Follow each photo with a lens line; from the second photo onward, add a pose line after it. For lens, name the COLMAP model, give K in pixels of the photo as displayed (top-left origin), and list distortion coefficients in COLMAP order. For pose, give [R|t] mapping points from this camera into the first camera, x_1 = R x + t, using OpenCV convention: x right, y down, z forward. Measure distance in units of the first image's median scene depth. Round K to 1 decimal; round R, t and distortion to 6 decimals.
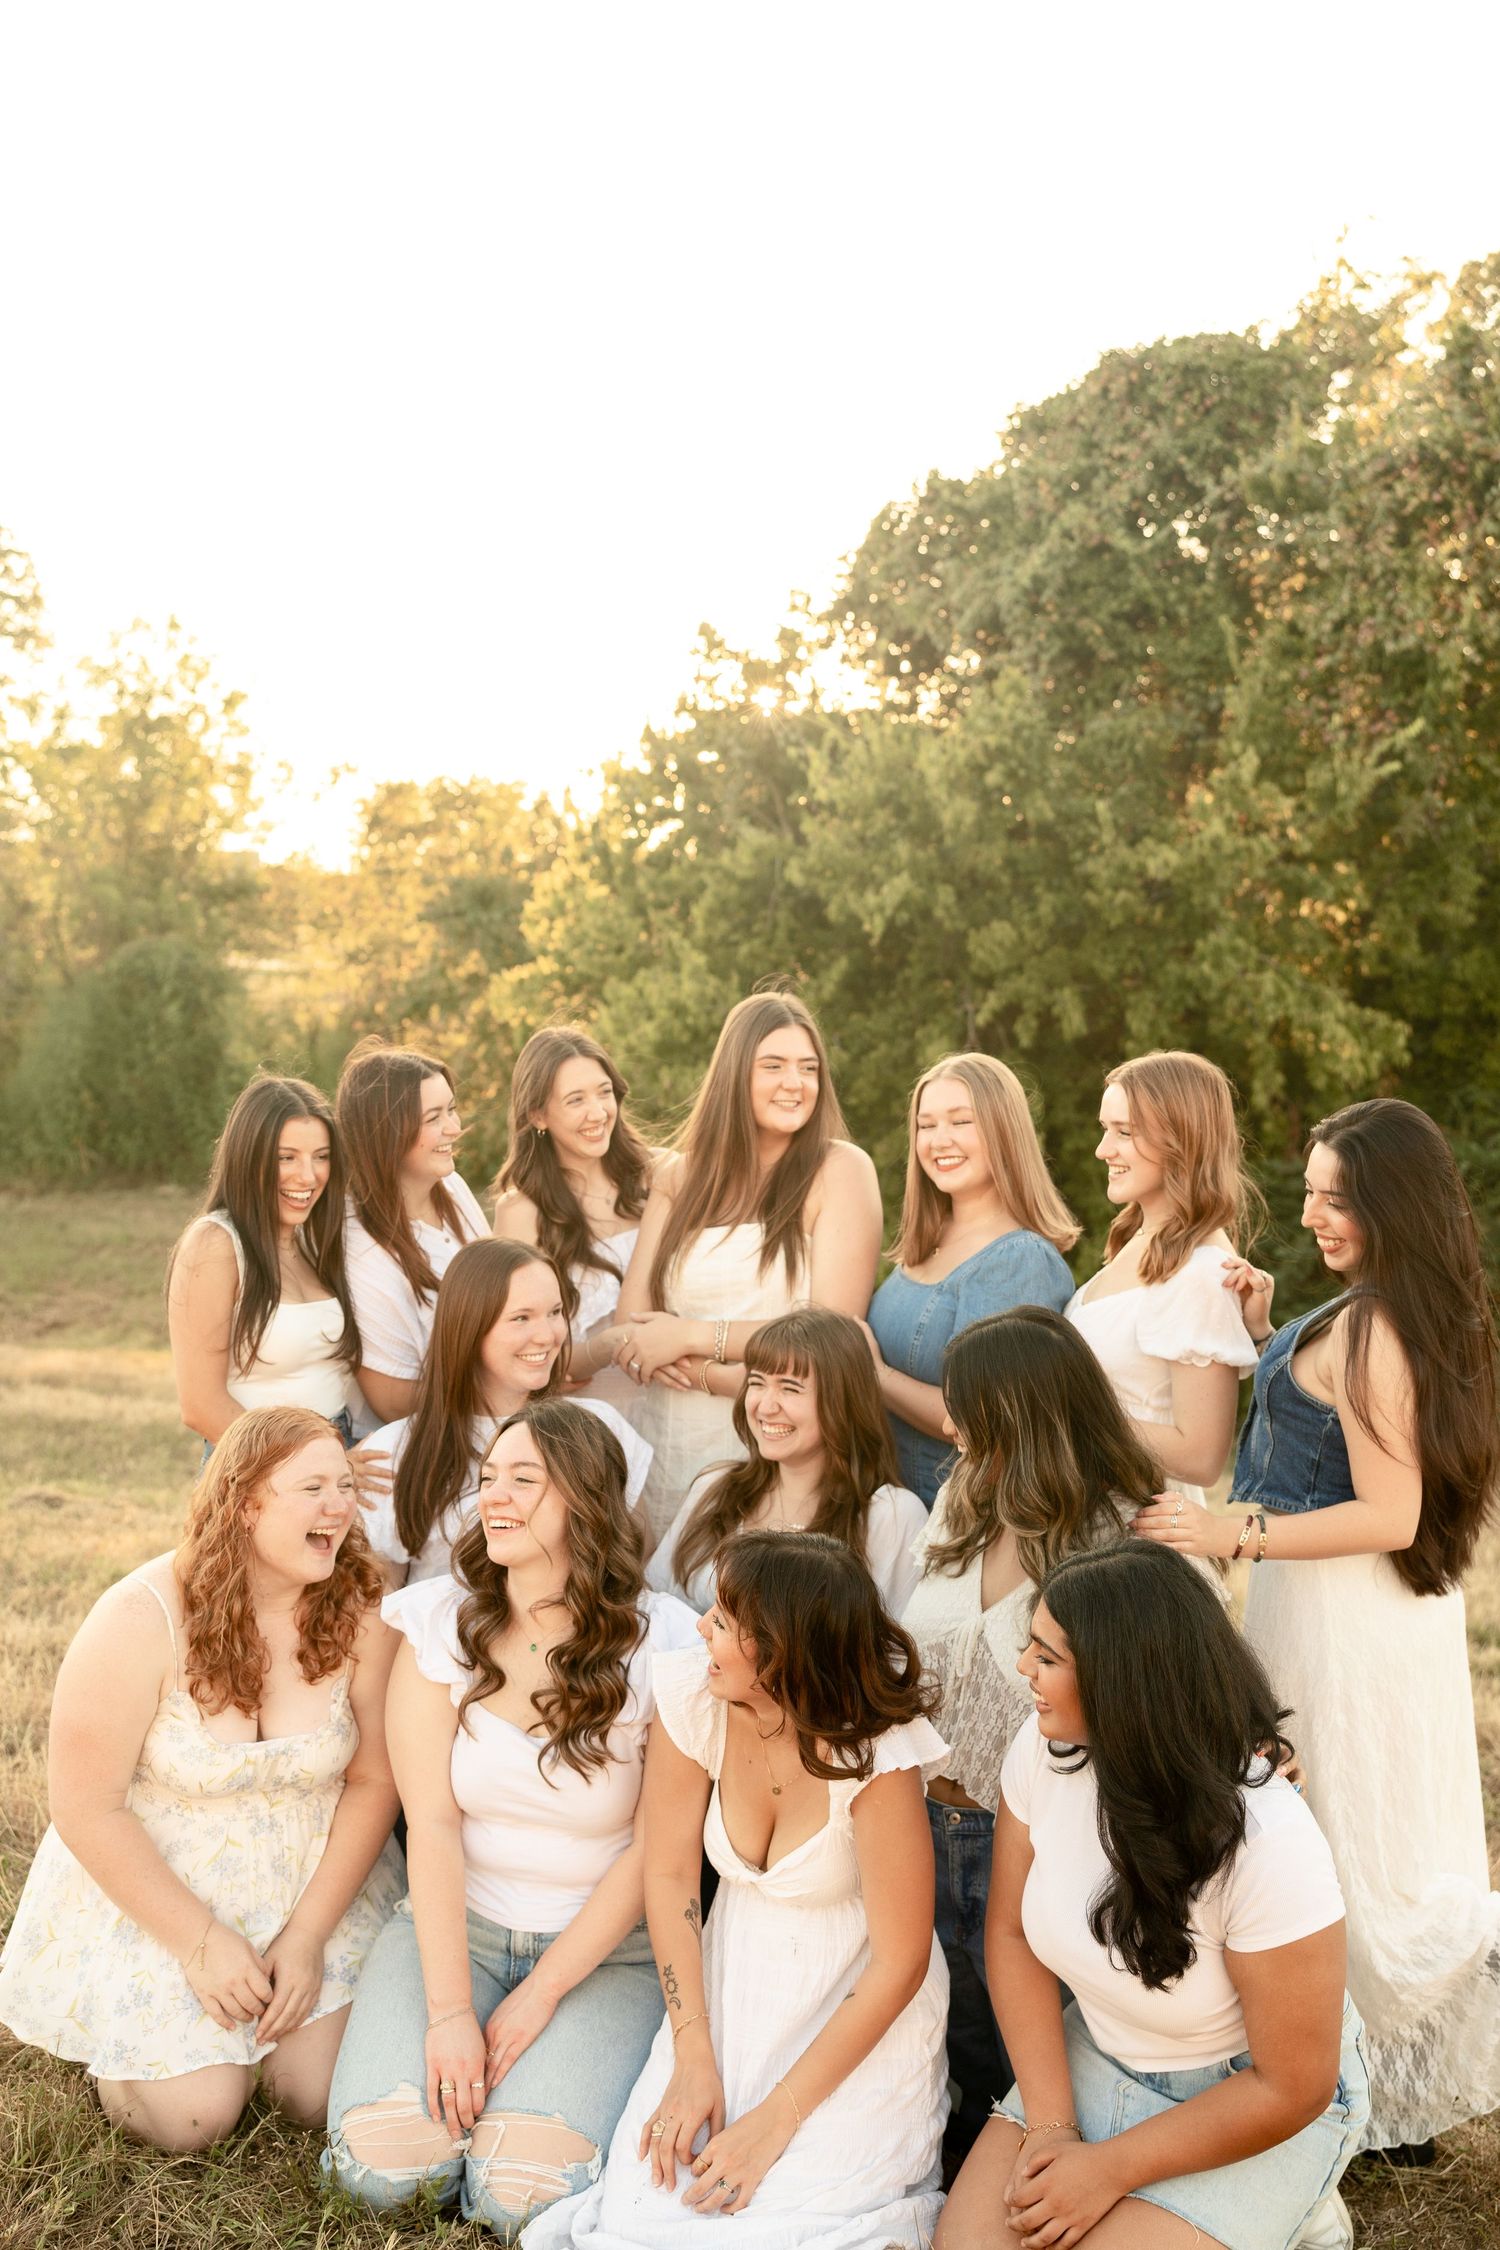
lens RADIAL K [[2180.6, 0, 760.6], [0, 2180.6, 1180.8], [0, 0, 1]] dist [0.019164, 0.006655]
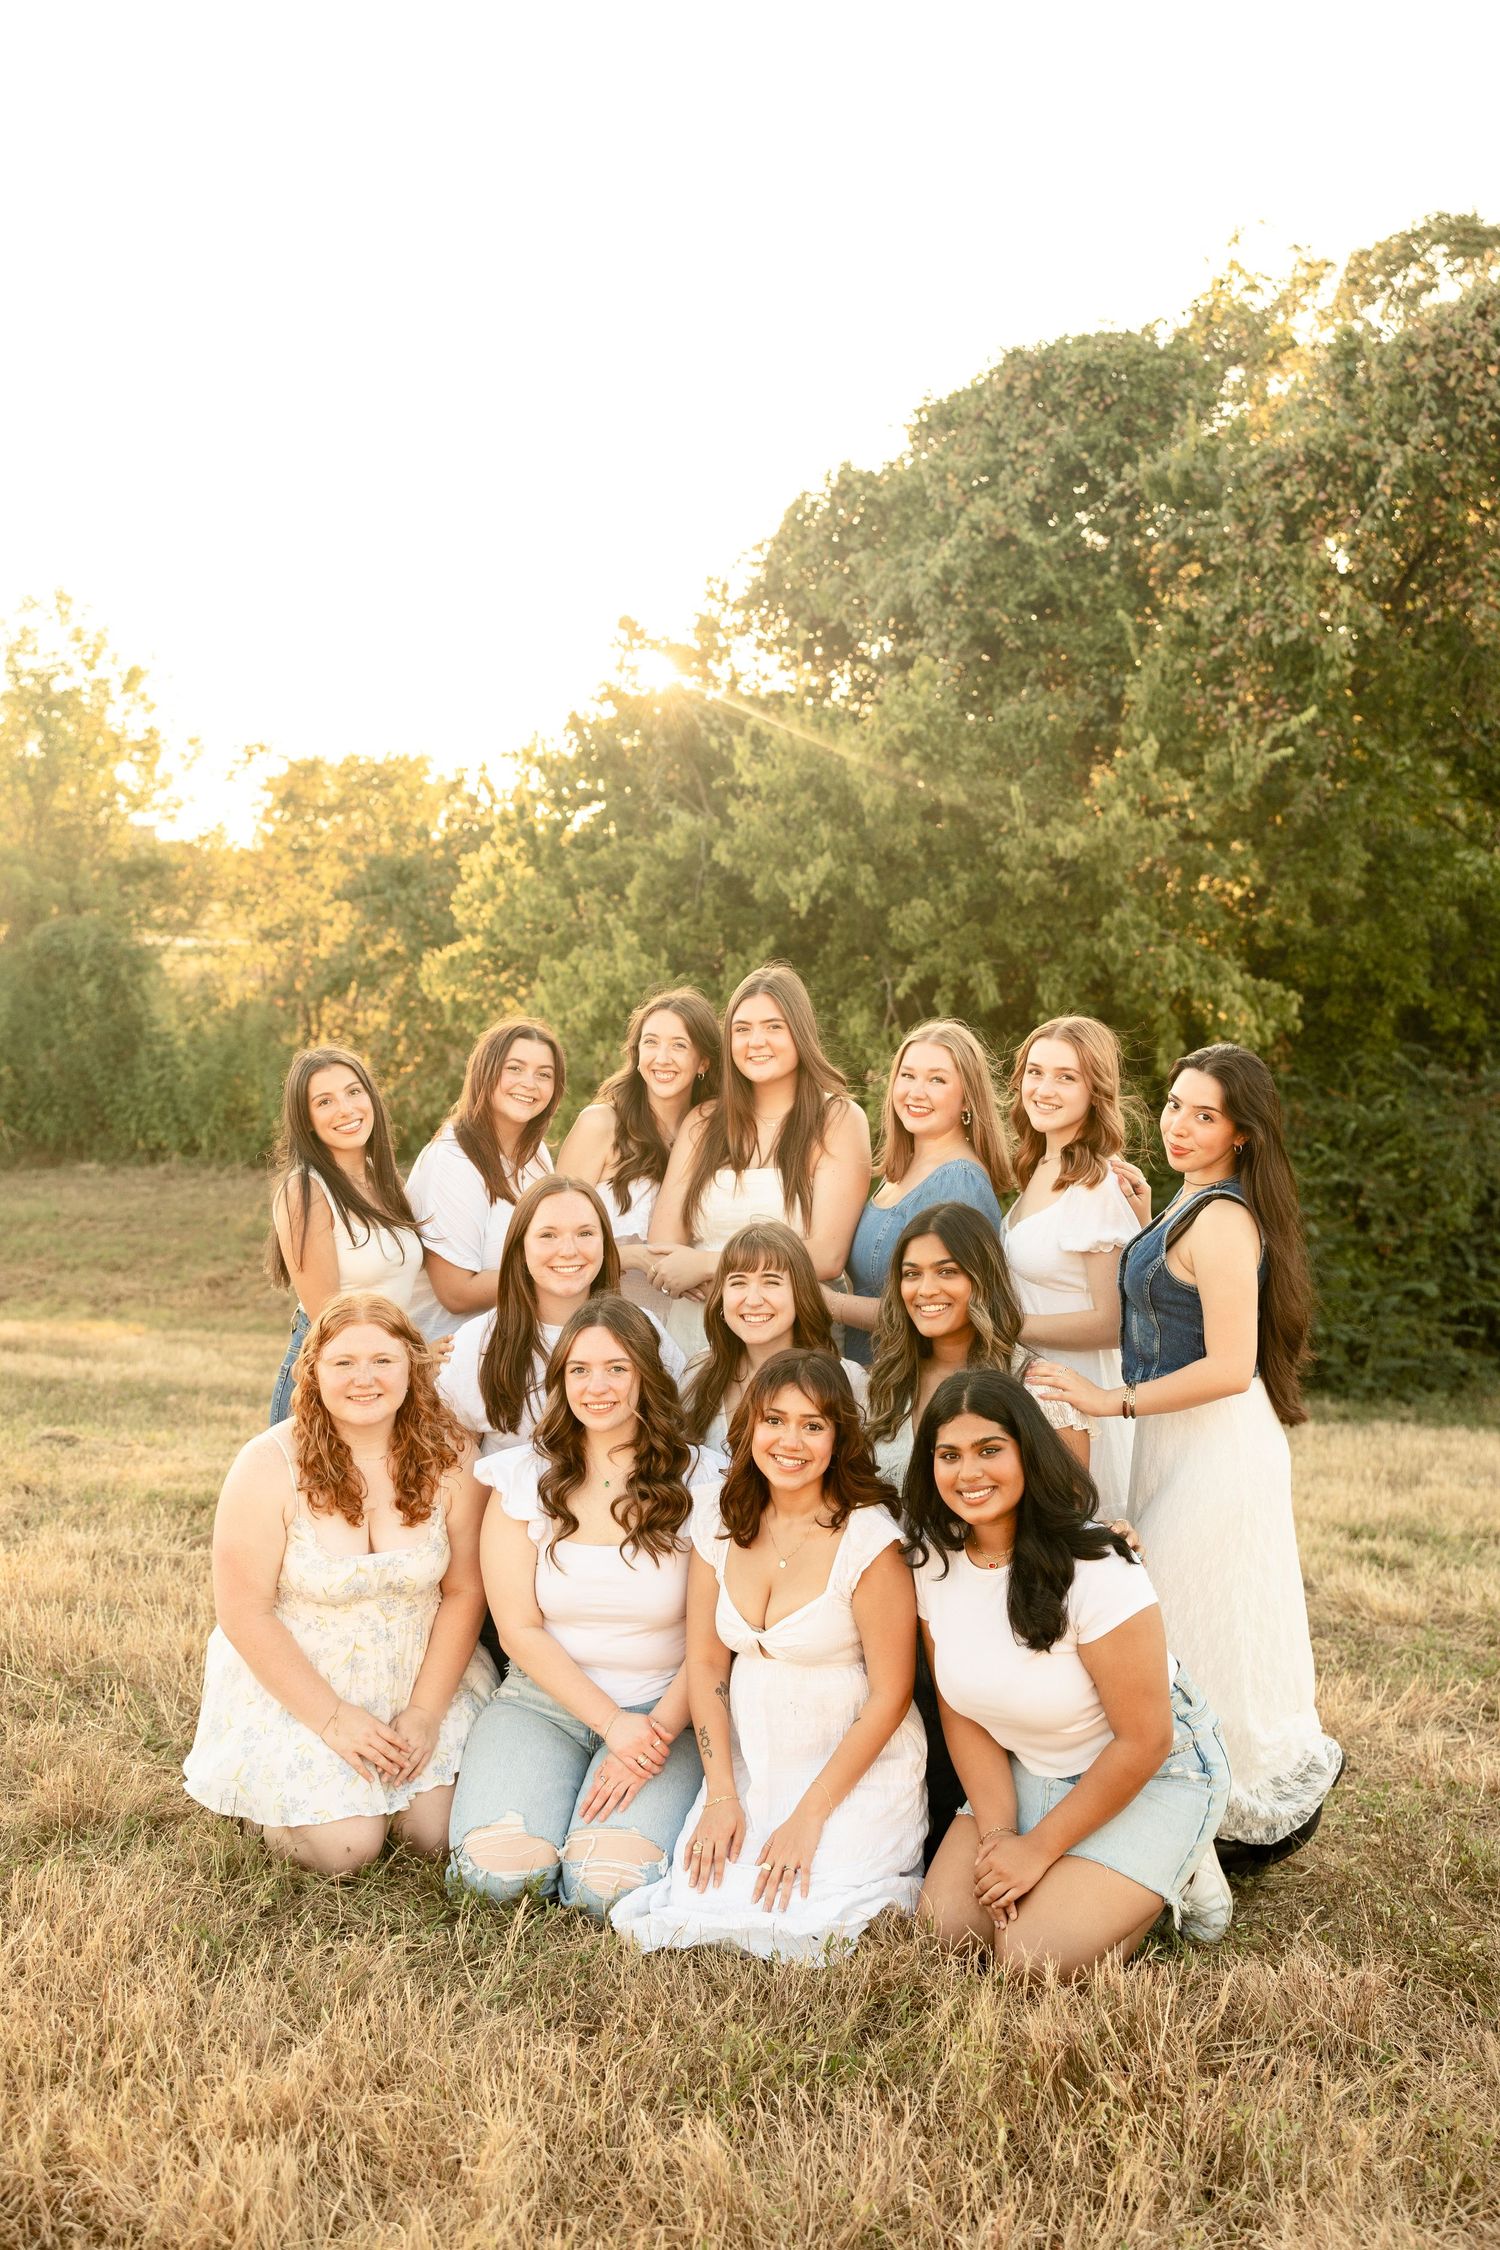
lens RADIAL K [[2207.2, 0, 748.4], [0, 2207.2, 1183.3], [0, 0, 1]] dist [0.010716, 0.012481]
pose [[0.999211, -0.010880, 0.038195, -0.012455], [0.010412, 0.999868, 0.012446, 0.003986], [-0.038326, -0.012039, 0.999193, -0.058388]]
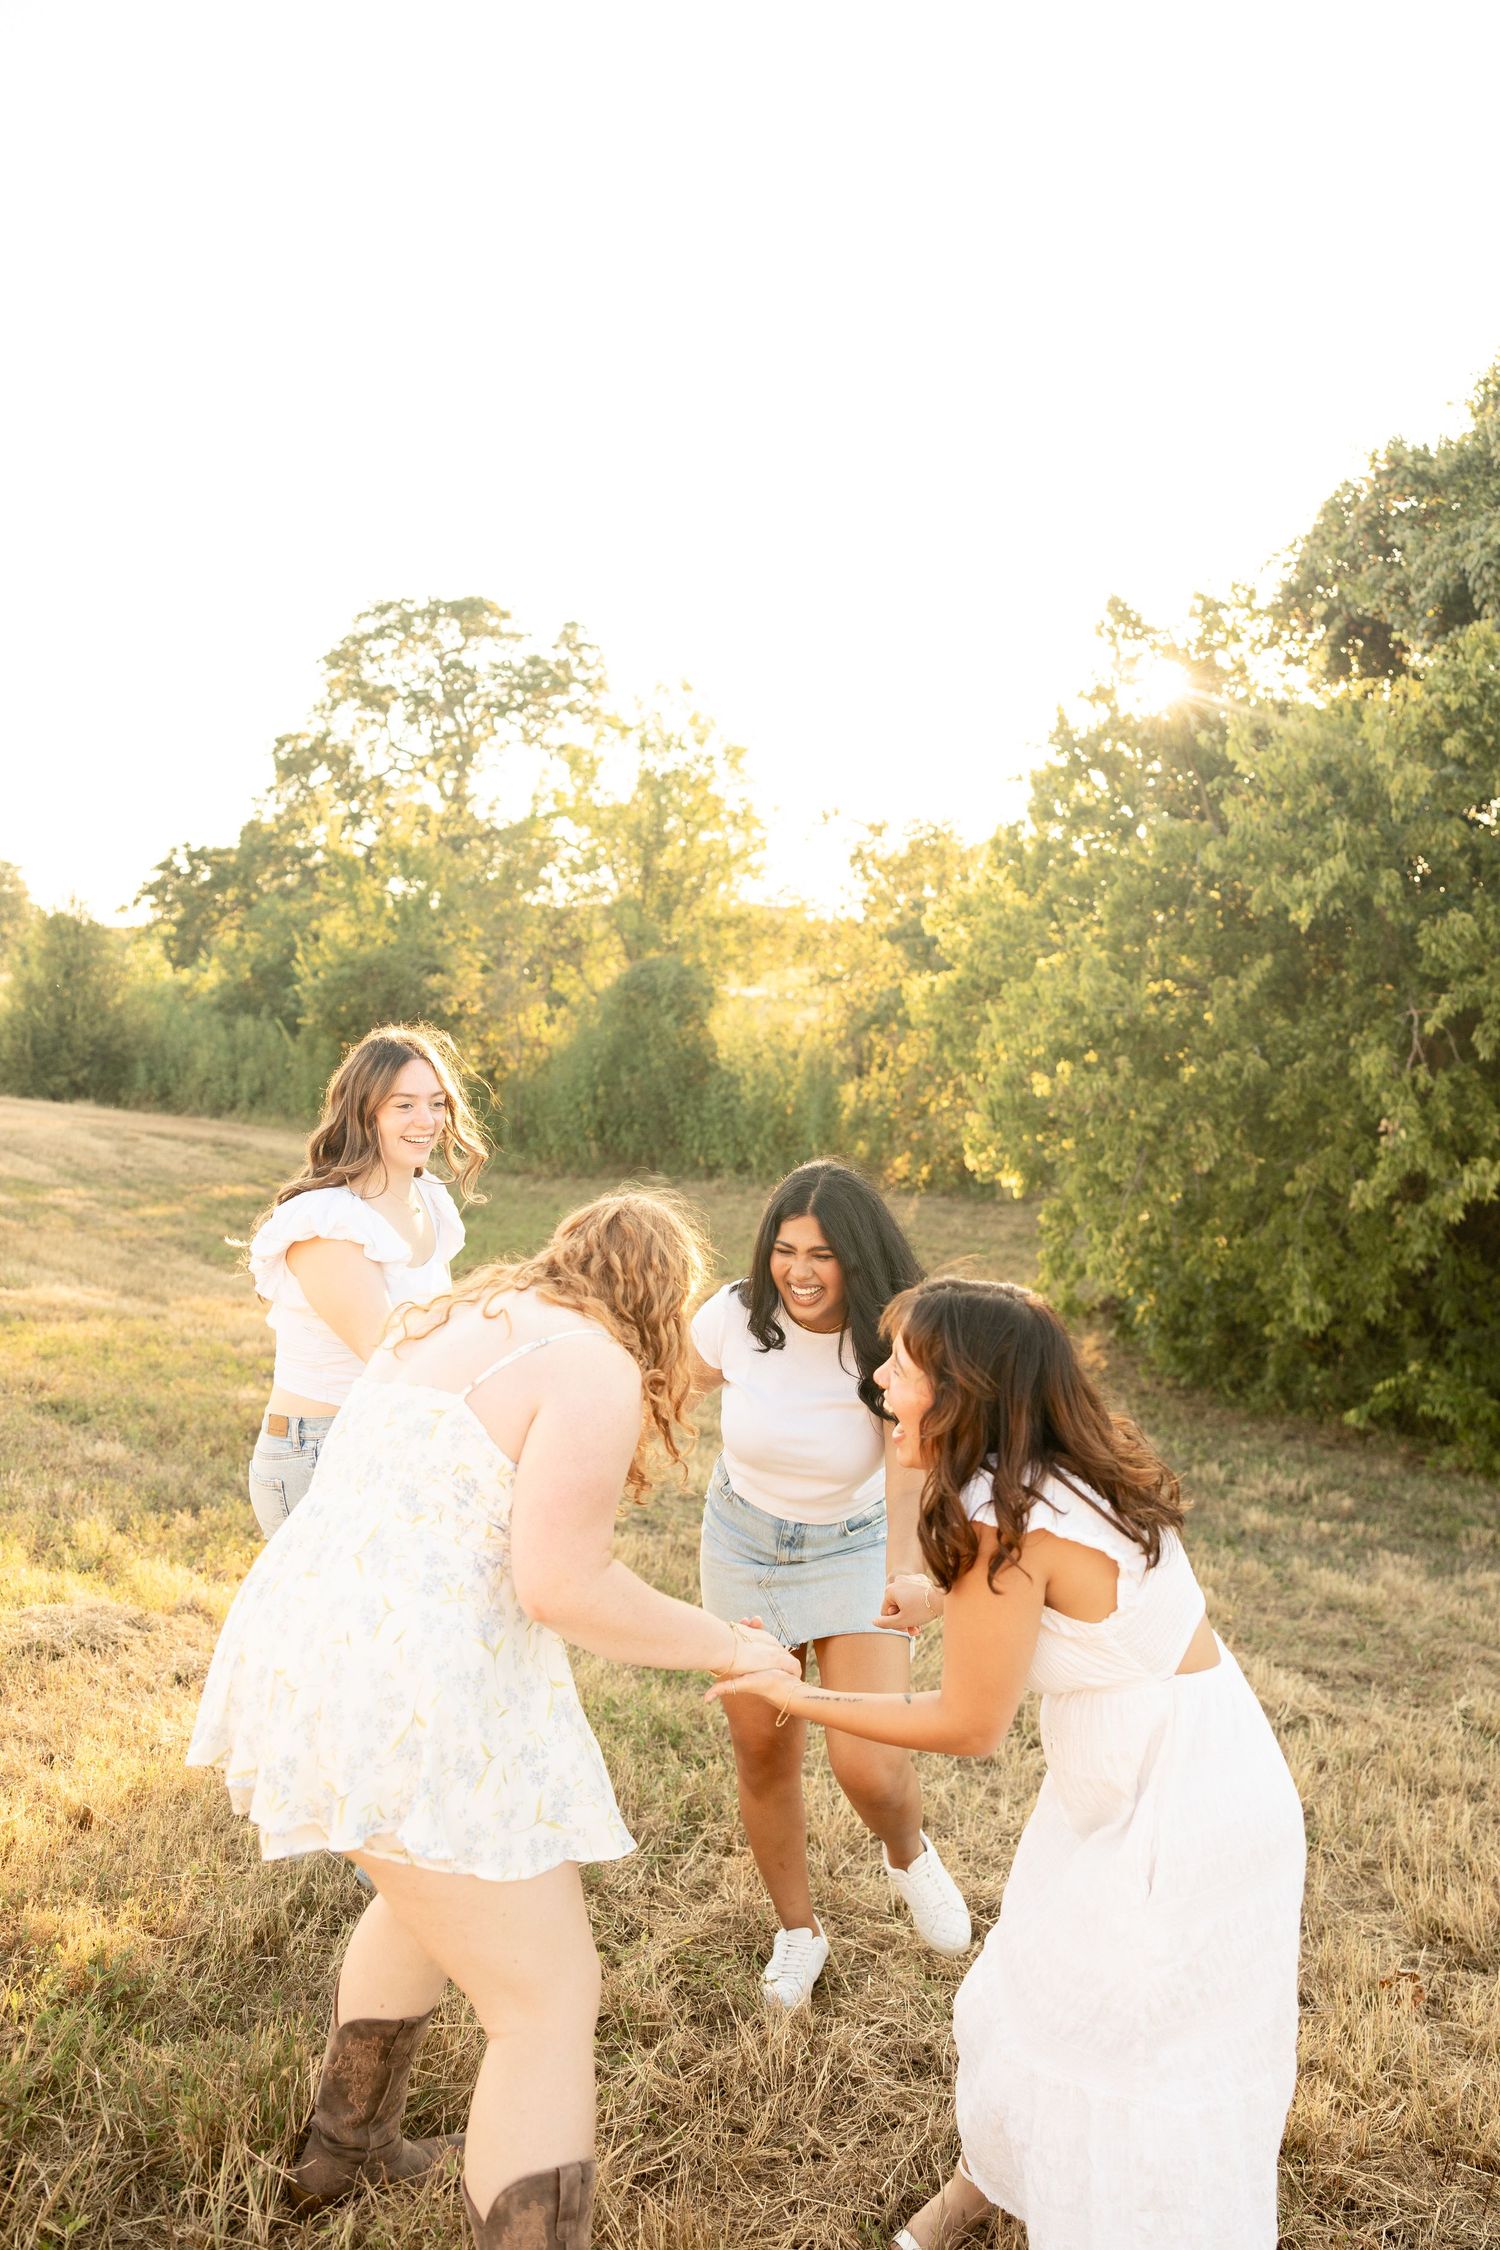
lens RADIAL K [[1792.8, 0, 786.4], [0, 1792.8, 1122.5], [0, 0, 1]] dist [0.041037, 0.000552]
pose [[0.970783, 0.033785, -0.237568, 0.023193], [-0.041359, 0.998780, -0.026970, -0.005606], [0.236367, 0.036008, 0.970996, 0.229643]]
